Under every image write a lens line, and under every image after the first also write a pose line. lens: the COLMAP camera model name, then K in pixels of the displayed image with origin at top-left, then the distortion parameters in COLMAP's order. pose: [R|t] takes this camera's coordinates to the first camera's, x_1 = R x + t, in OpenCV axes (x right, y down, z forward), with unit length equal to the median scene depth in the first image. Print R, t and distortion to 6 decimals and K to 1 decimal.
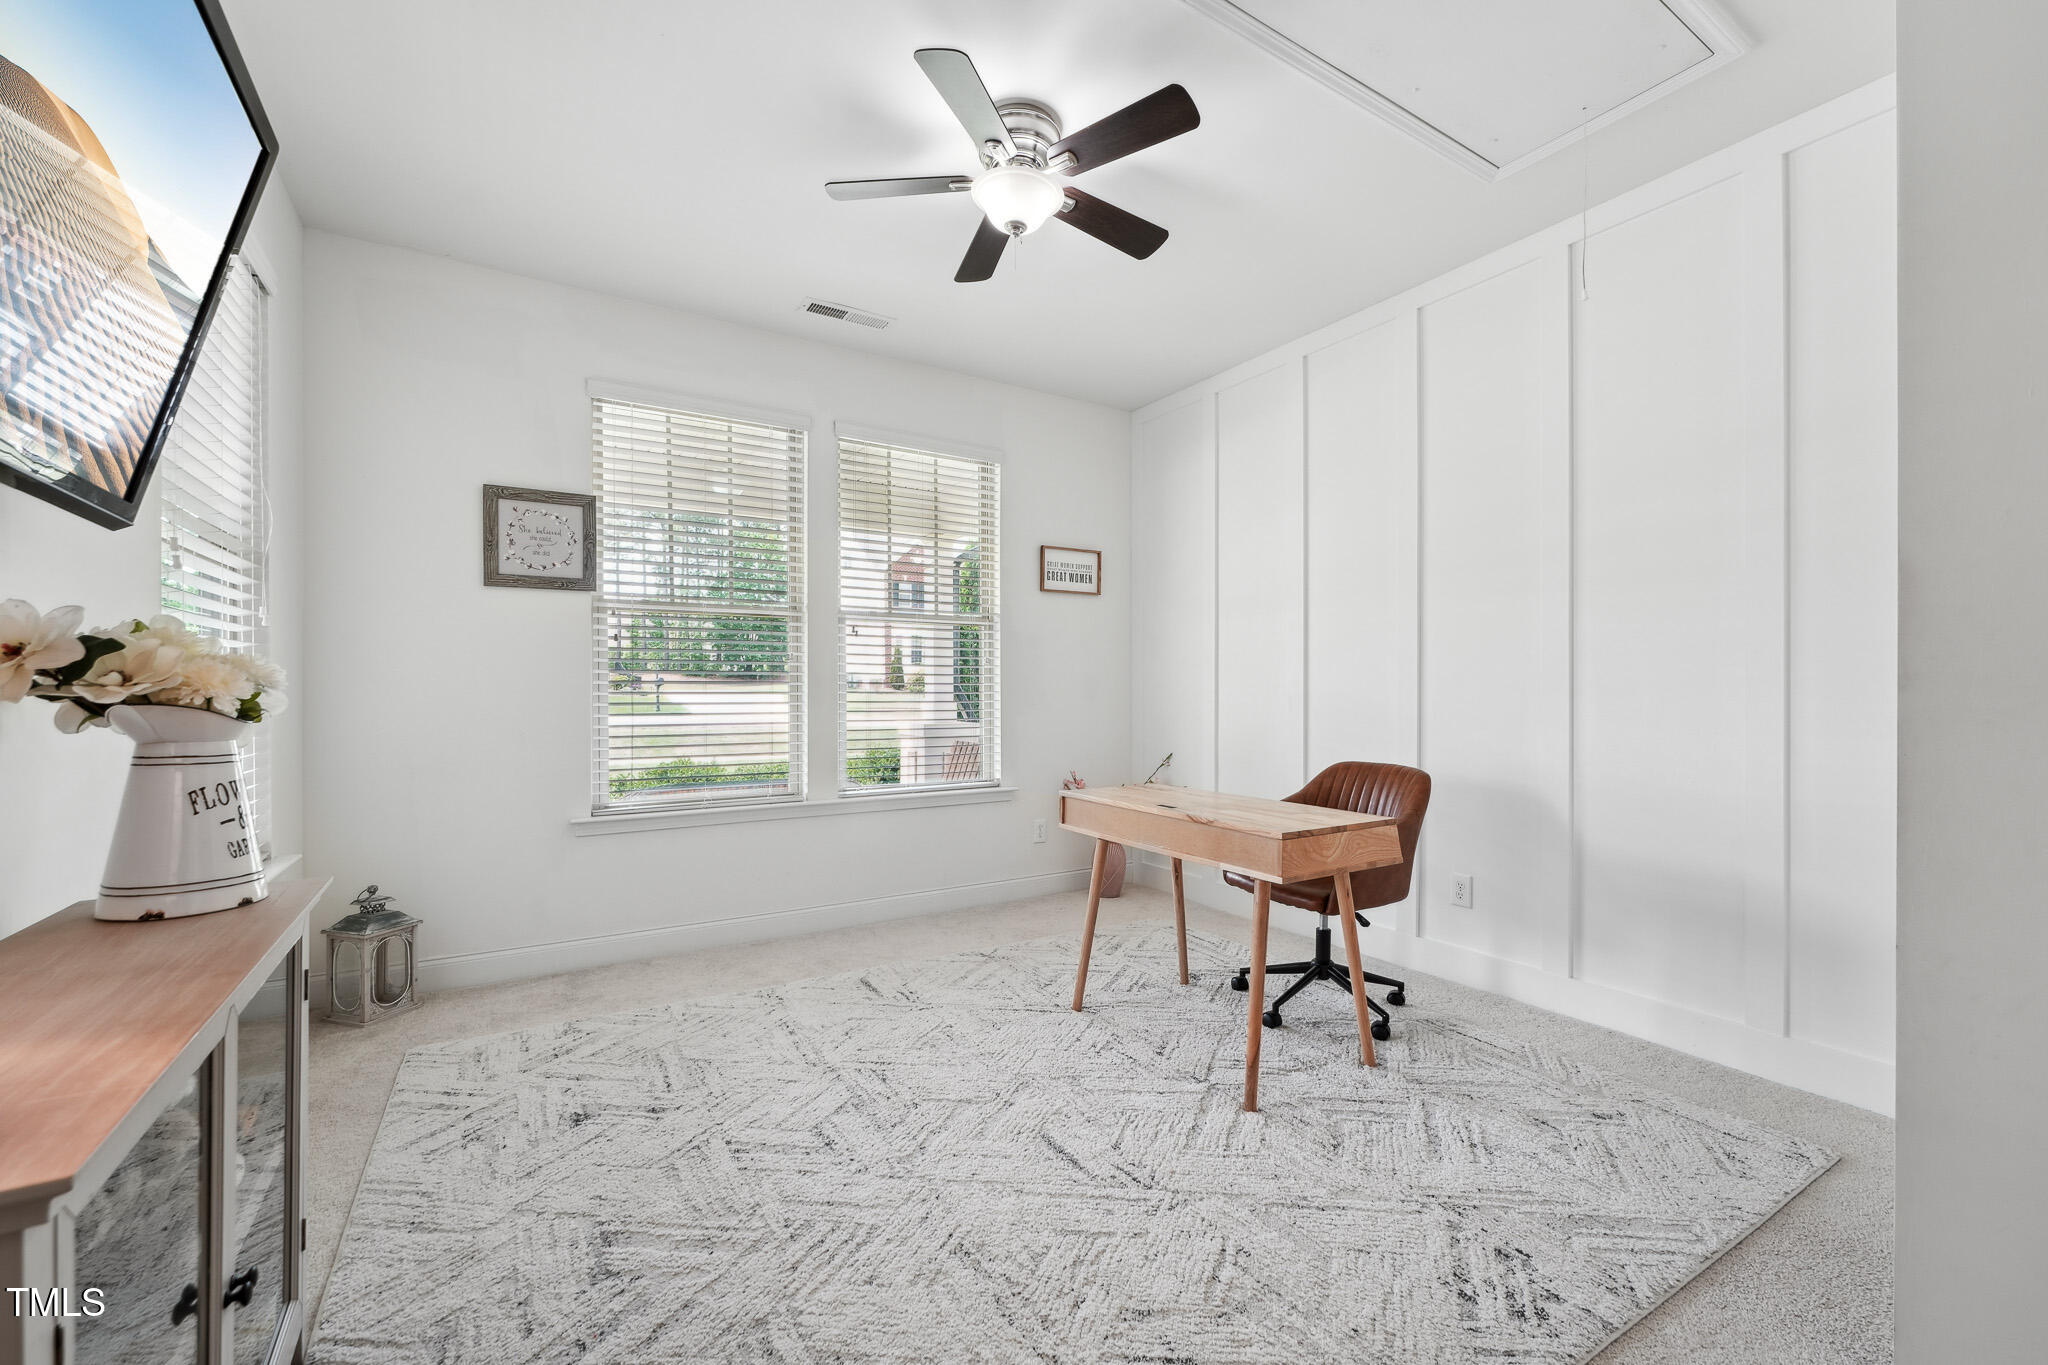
lens RADIAL K [[821.7, 0, 1020.5], [0, 821.7, 688.3], [0, 0, 1]] dist [0.000858, 0.001294]
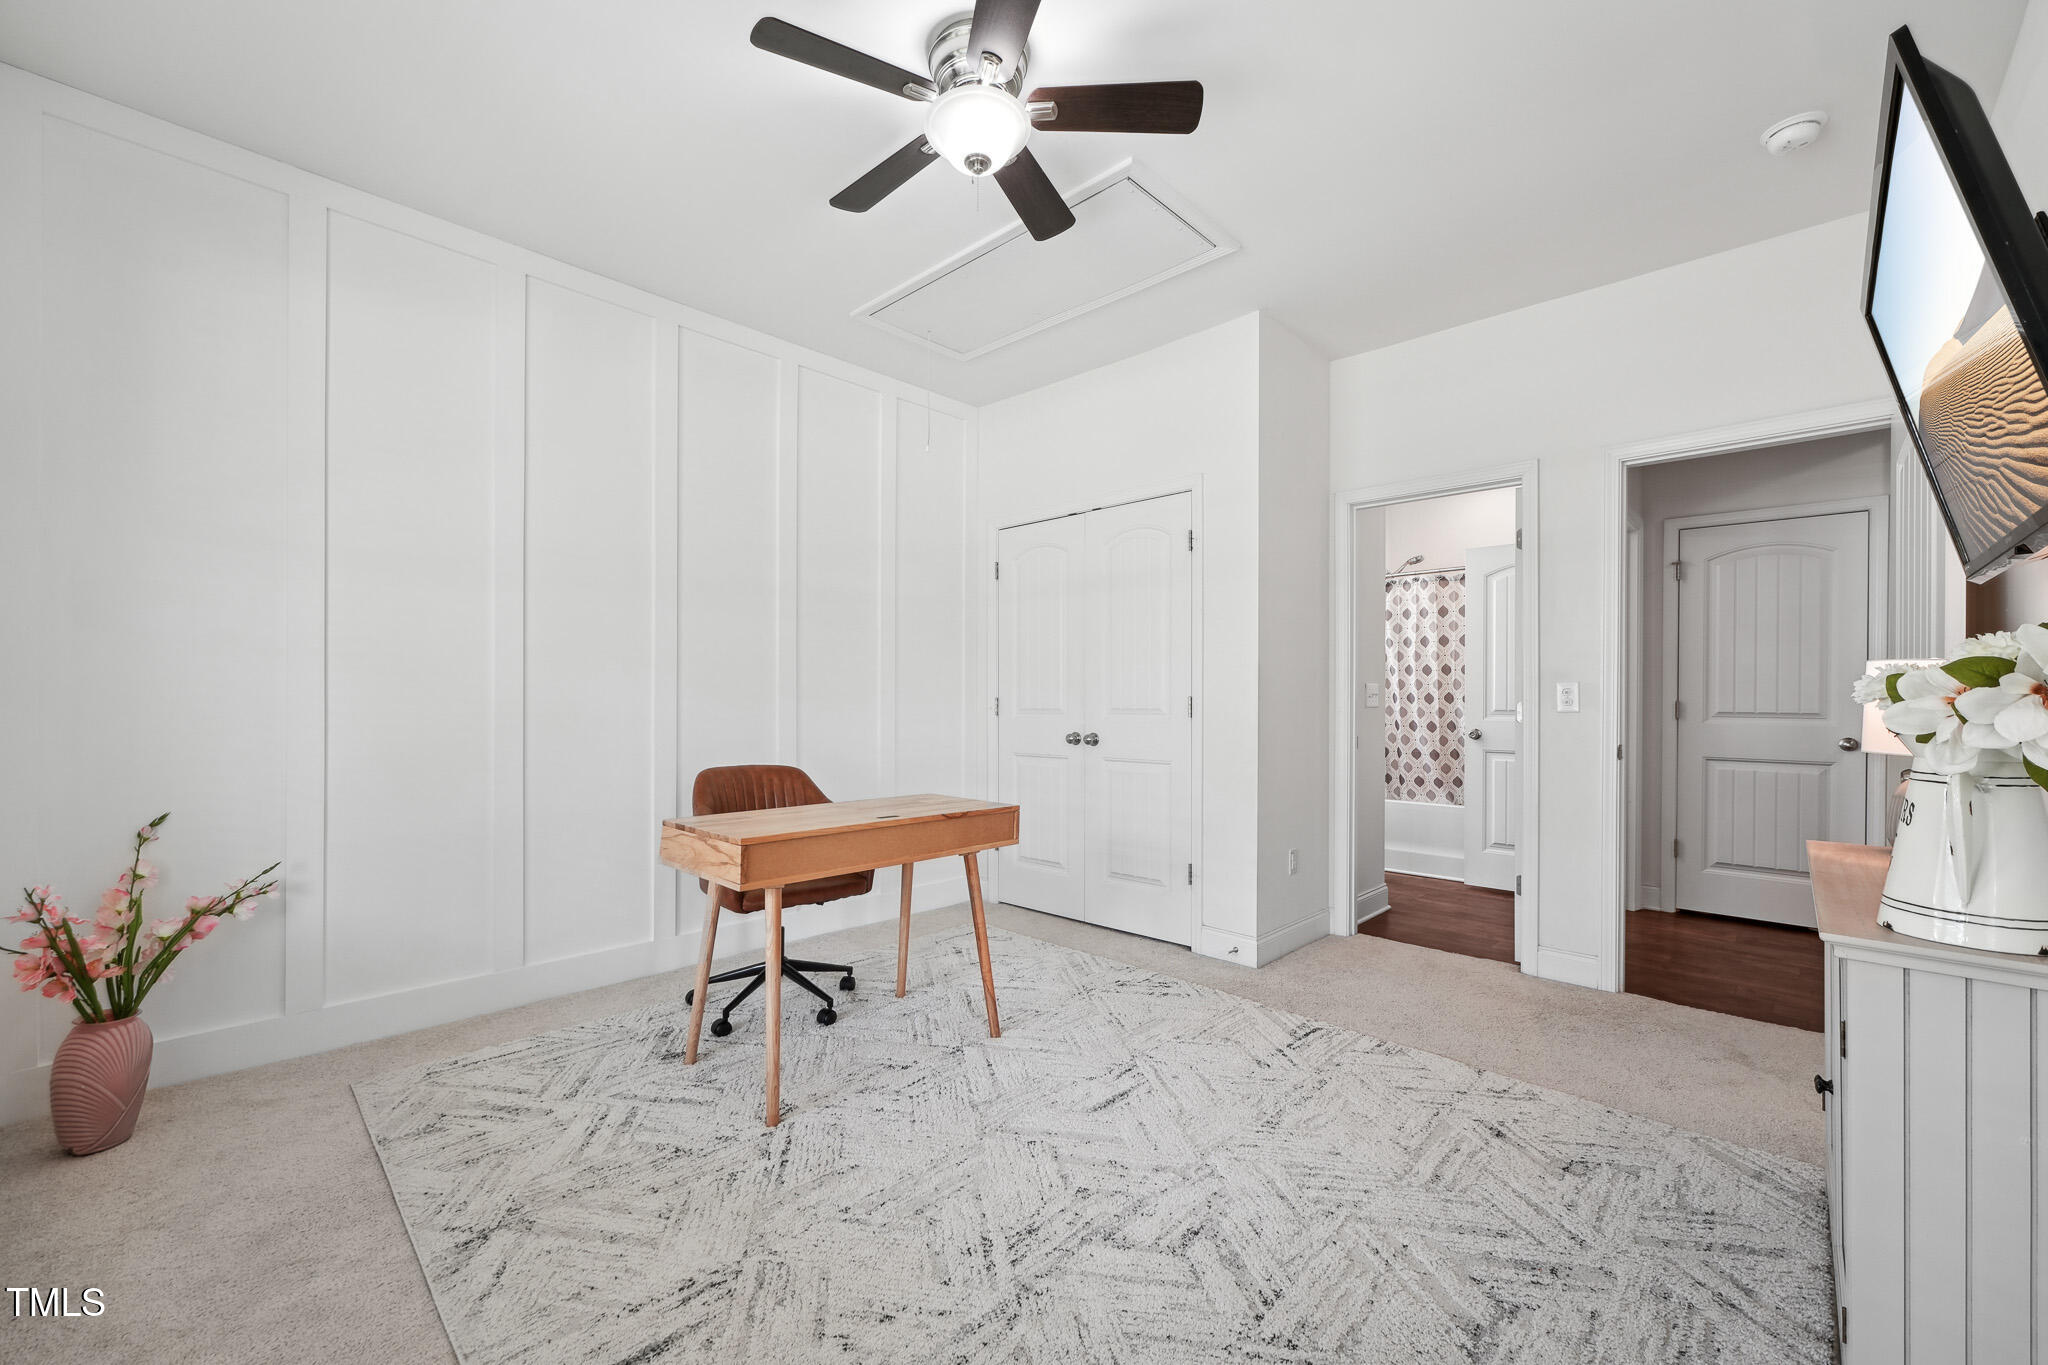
lens RADIAL K [[821.7, 0, 1019.7], [0, 821.7, 696.8], [0, 0, 1]] dist [0.000858, 0.001294]
pose [[-0.248112, 0.003467, 0.968725, -1.009819], [-0.011807, 0.999908, -0.006603, 0.012895], [-0.968659, -0.013076, -0.248048, 1.394158]]
